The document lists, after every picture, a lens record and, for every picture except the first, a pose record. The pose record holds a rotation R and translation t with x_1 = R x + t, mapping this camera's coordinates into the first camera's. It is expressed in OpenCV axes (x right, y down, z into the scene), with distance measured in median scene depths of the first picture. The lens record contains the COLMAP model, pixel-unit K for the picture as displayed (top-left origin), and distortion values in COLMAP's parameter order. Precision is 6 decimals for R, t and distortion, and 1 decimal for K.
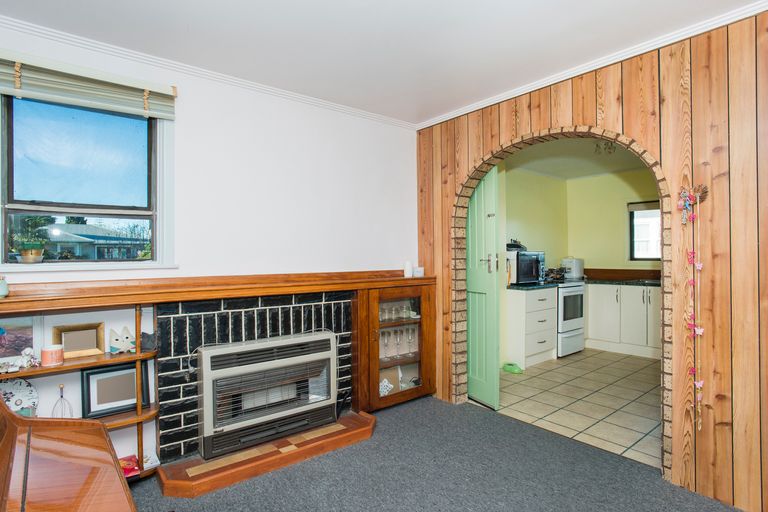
lens RADIAL K [[406.3, 0, 384.0], [0, 406.3, 256.0], [0, 0, 1]] dist [-0.061152, 0.030257]
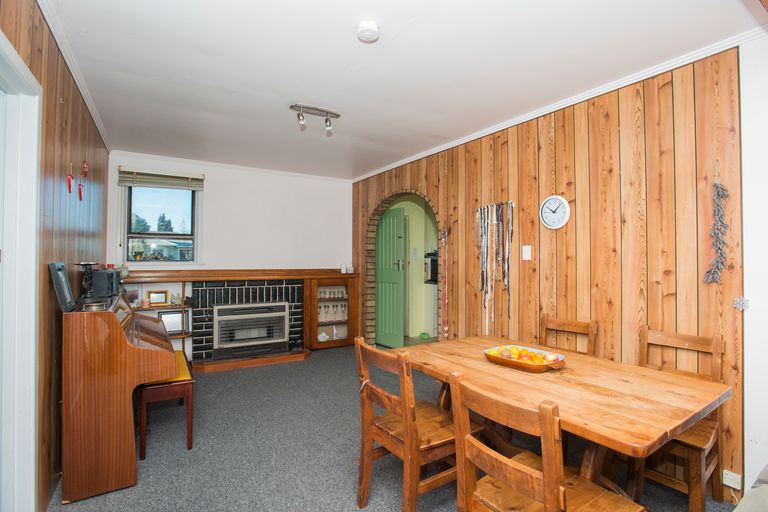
lens RADIAL K [[370.2, 0, 384.0], [0, 370.2, 256.0], [0, 0, 1]] dist [-0.064830, 0.023035]
pose [[0.992982, 0.011128, -0.117739, 0.501490], [-0.012338, 0.999878, -0.009559, -0.007292], [0.117618, 0.010944, 0.992999, -0.597325]]
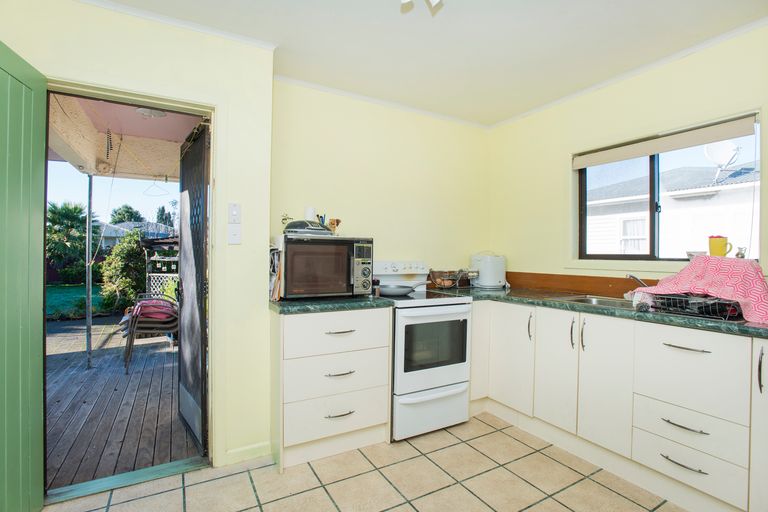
lens RADIAL K [[370.2, 0, 384.0], [0, 370.2, 256.0], [0, 0, 1]] dist [-0.064830, 0.023035]
pose [[0.988165, 0.015893, -0.152569, 0.863600], [-0.015425, 0.999872, 0.004257, 0.018959], [0.152617, -0.001853, 0.988284, 0.932608]]
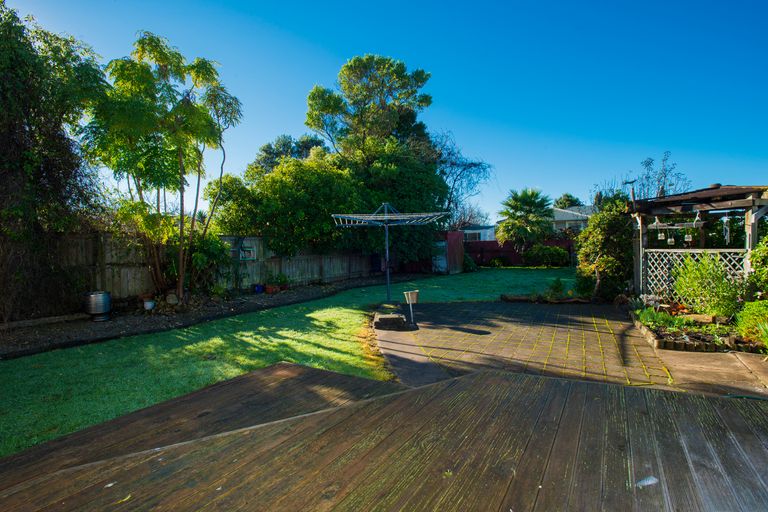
lens RADIAL K [[370.2, 0, 384.0], [0, 370.2, 256.0], [0, 0, 1]] dist [-0.064830, 0.023035]
pose [[0.334644, 0.027442, -0.941945, -0.149538], [0.017954, 0.999209, 0.035489, 0.158939], [0.942174, -0.028788, 0.333886, 1.541429]]
